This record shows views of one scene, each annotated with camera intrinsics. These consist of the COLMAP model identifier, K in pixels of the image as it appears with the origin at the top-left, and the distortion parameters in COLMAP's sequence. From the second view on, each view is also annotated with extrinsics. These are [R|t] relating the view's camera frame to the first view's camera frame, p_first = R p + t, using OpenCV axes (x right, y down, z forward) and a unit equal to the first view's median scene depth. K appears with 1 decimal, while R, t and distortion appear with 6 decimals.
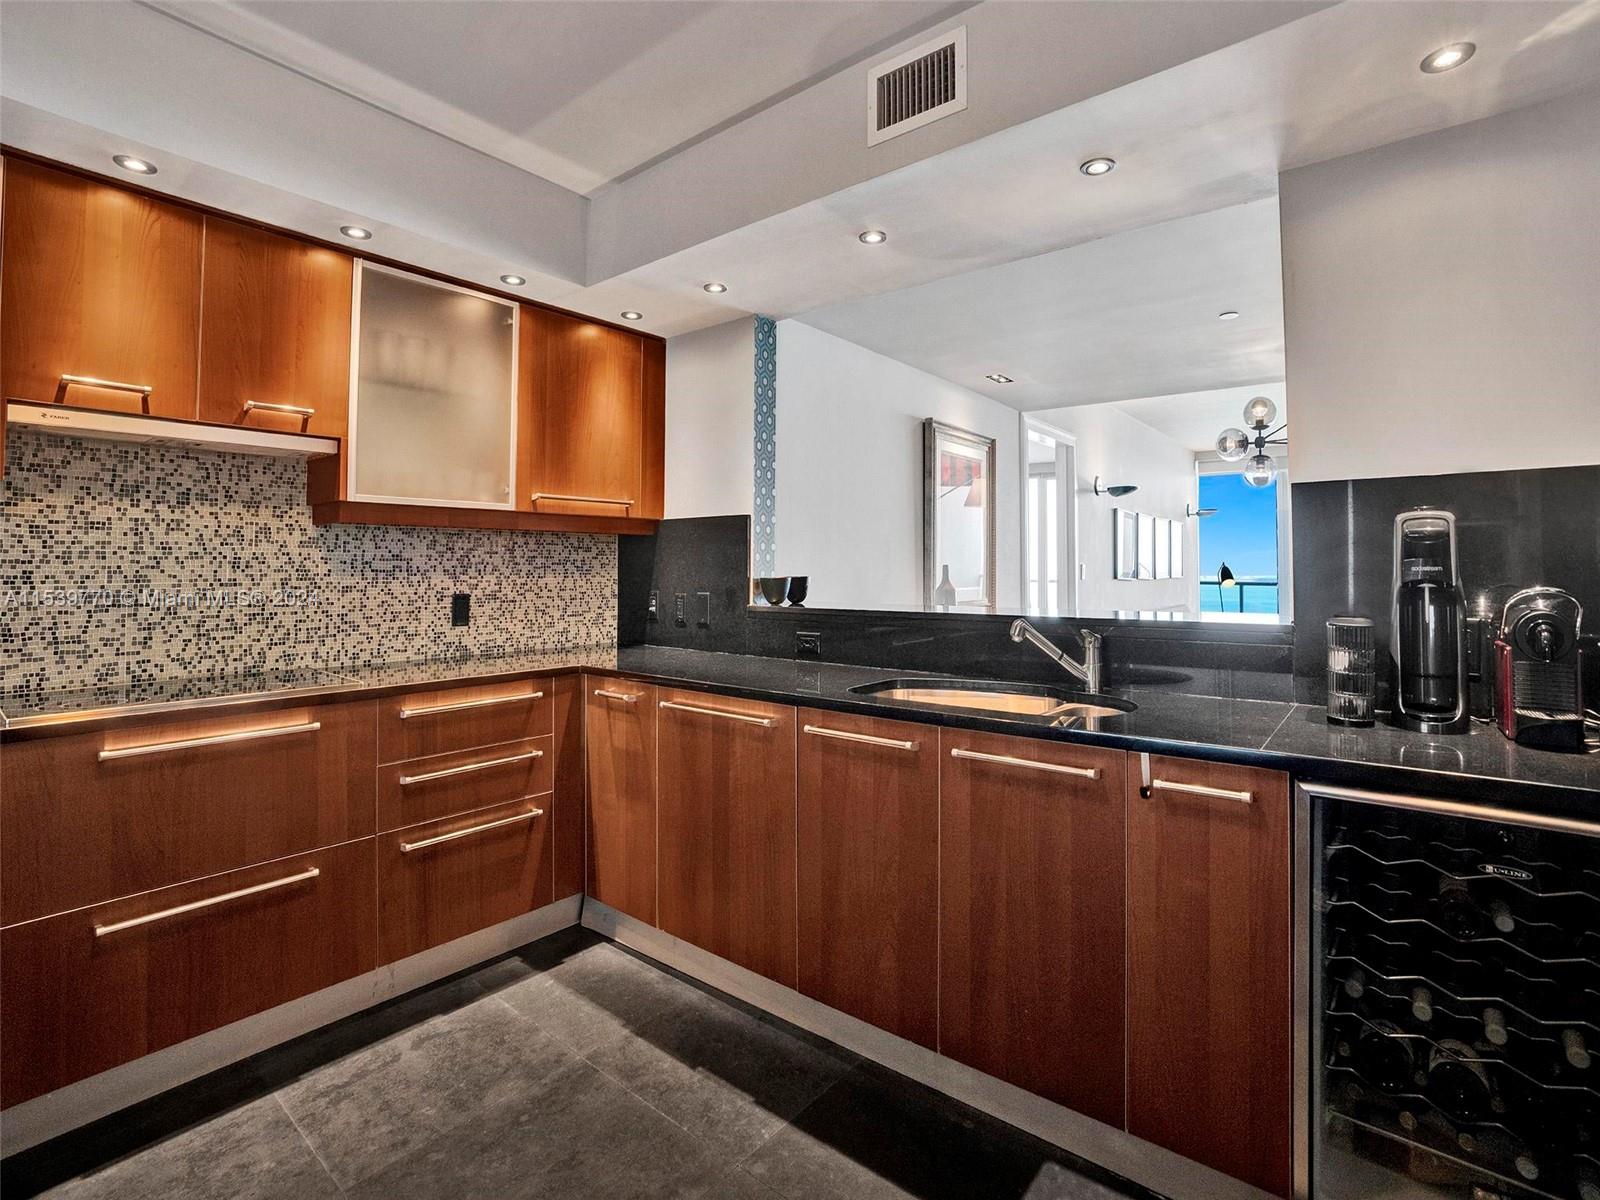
lens RADIAL K [[773.5, 0, 826.2], [0, 773.5, 544.4], [0, 0, 1]] dist [-0.062647, 0.024509]
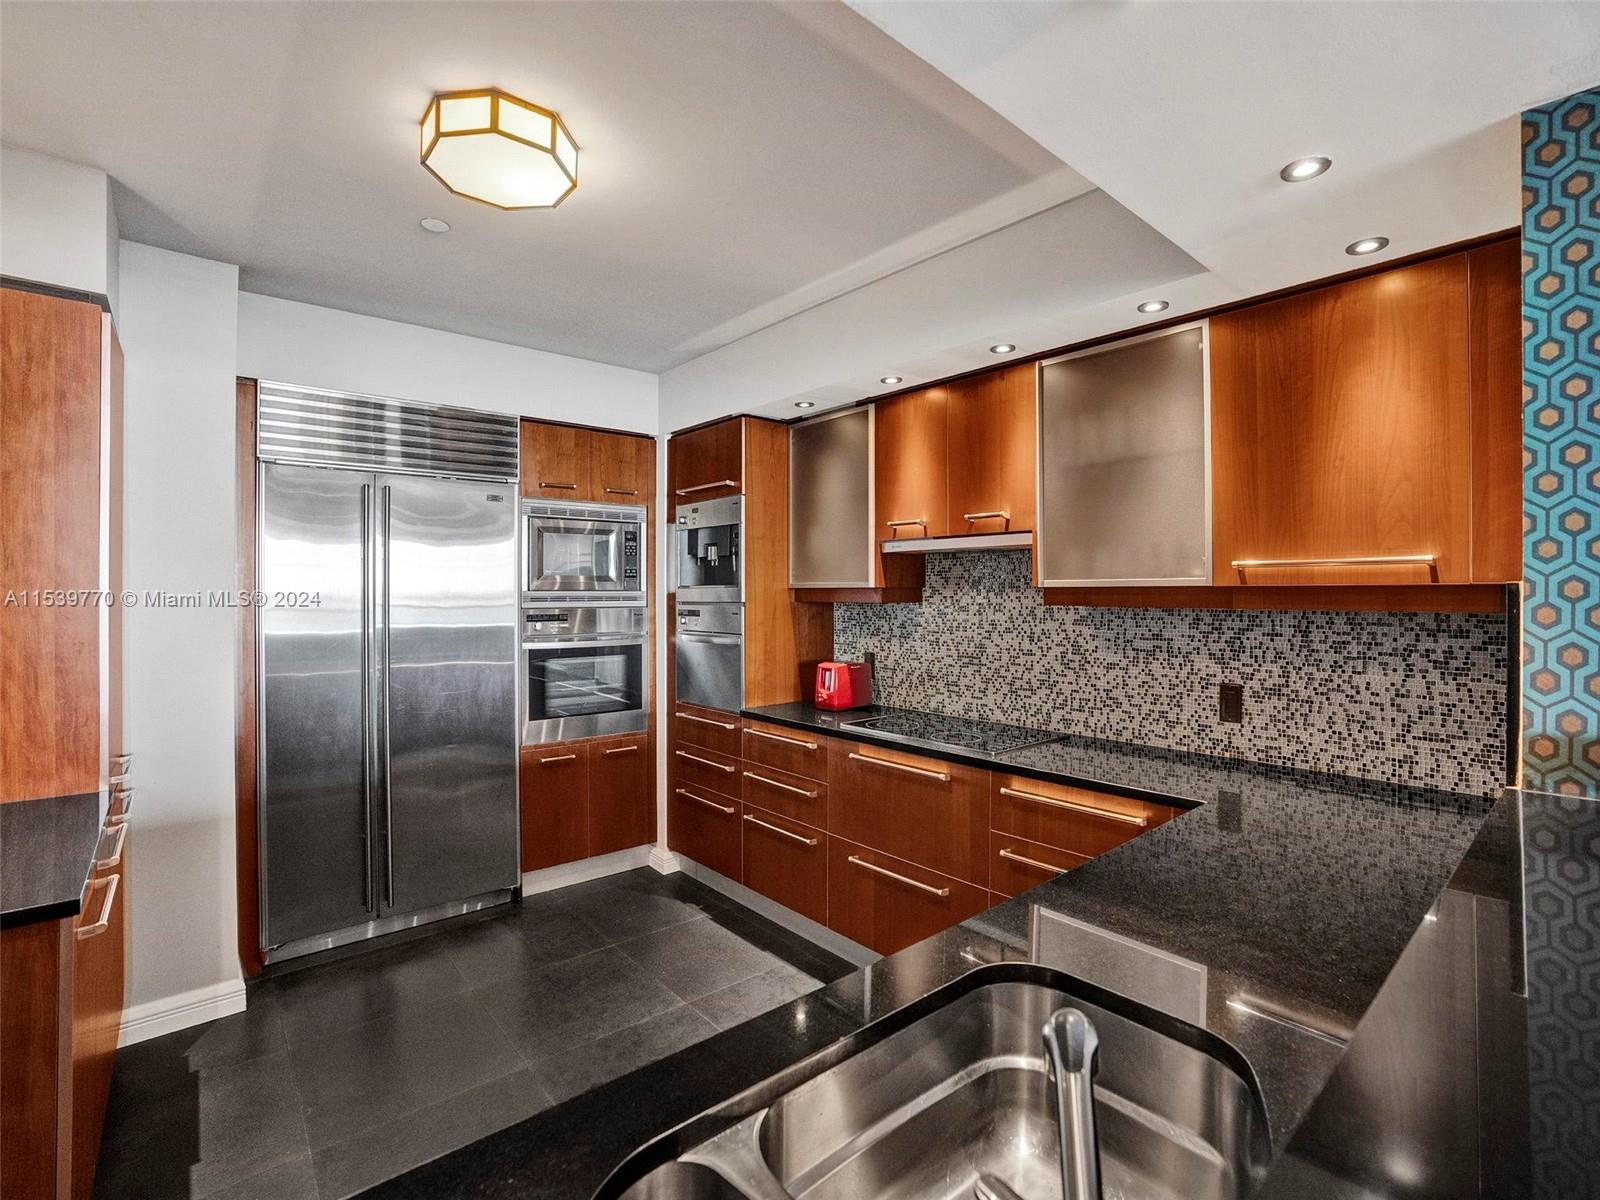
lens RADIAL K [[750.5, 0, 797.1], [0, 750.5, 588.0], [0, 0, 1]] dist [-0.065913, 0.028852]
pose [[-0.197986, -0.003031, -0.980200, 0.431141], [0.029914, 0.999511, -0.009132, -0.049402], [0.979748, -0.031129, -0.197799, 0.762380]]
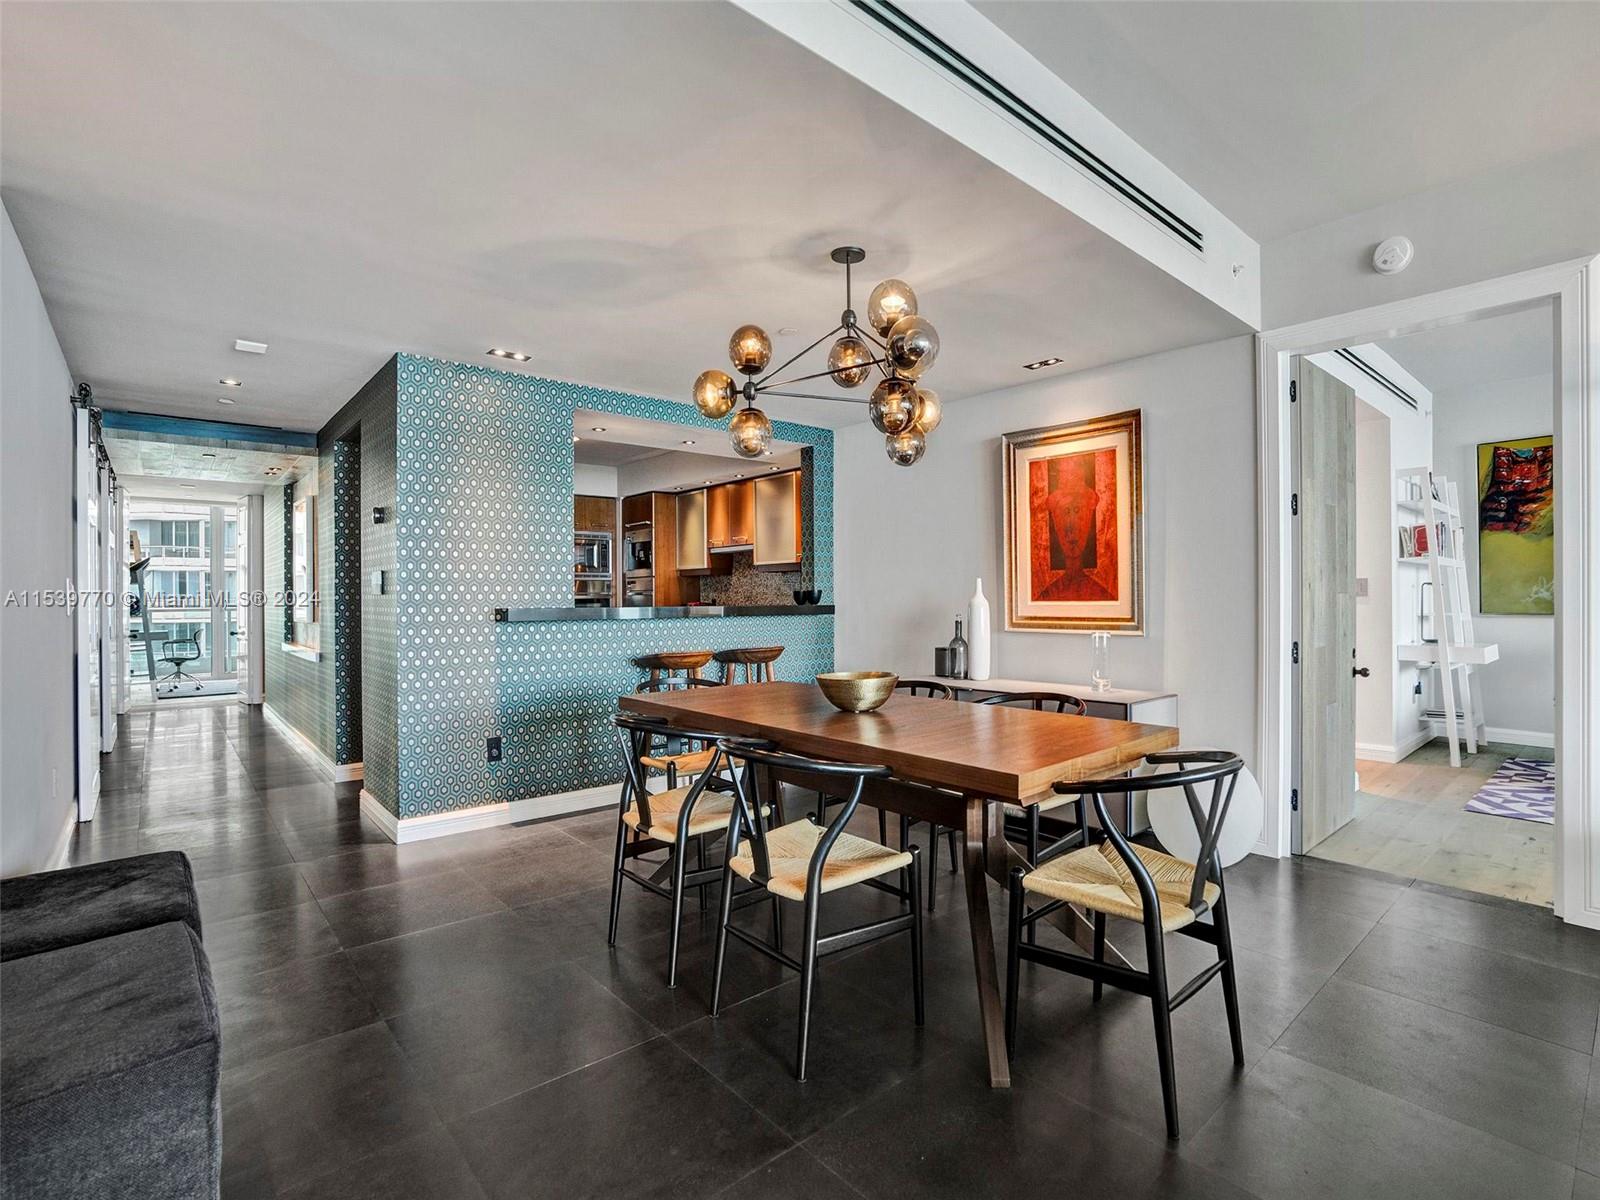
lens RADIAL K [[769.7, 0, 800.0], [0, 769.7, 600.0], [0, 0, 1]] dist [-0.001933, -0.000246]
pose [[-0.195843, 0.010244, -0.980582, 1.947333], [0.040424, 0.999180, 0.002365, 0.066694], [0.979802, -0.039176, -0.196096, 1.527790]]
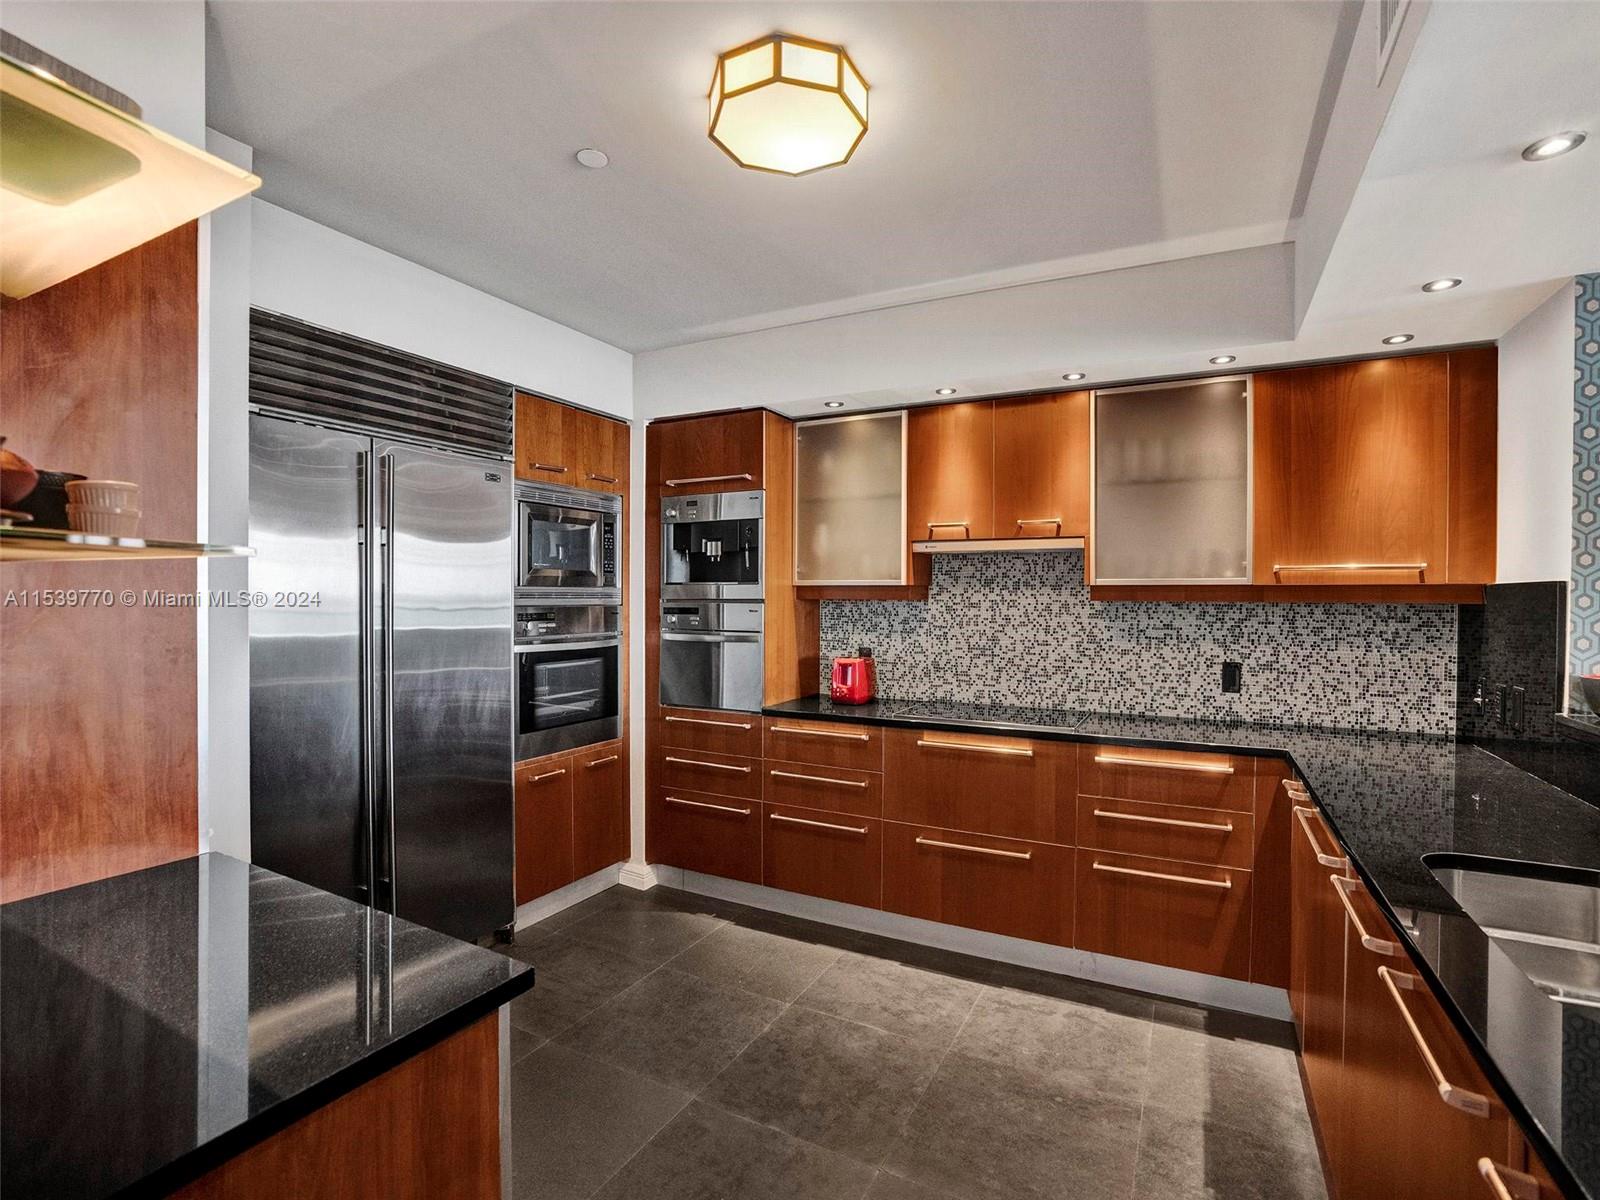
lens RADIAL K [[764.9, 0, 797.0], [0, 764.9, 602.7], [0, 0, 1]] dist [-0.060009, 0.028826]
pose [[0.183770, 0.010825, -0.982910, 0.466636], [0.025220, 0.999558, 0.015723, -0.052481], [0.982646, -0.027678, 0.183416, 0.243786]]
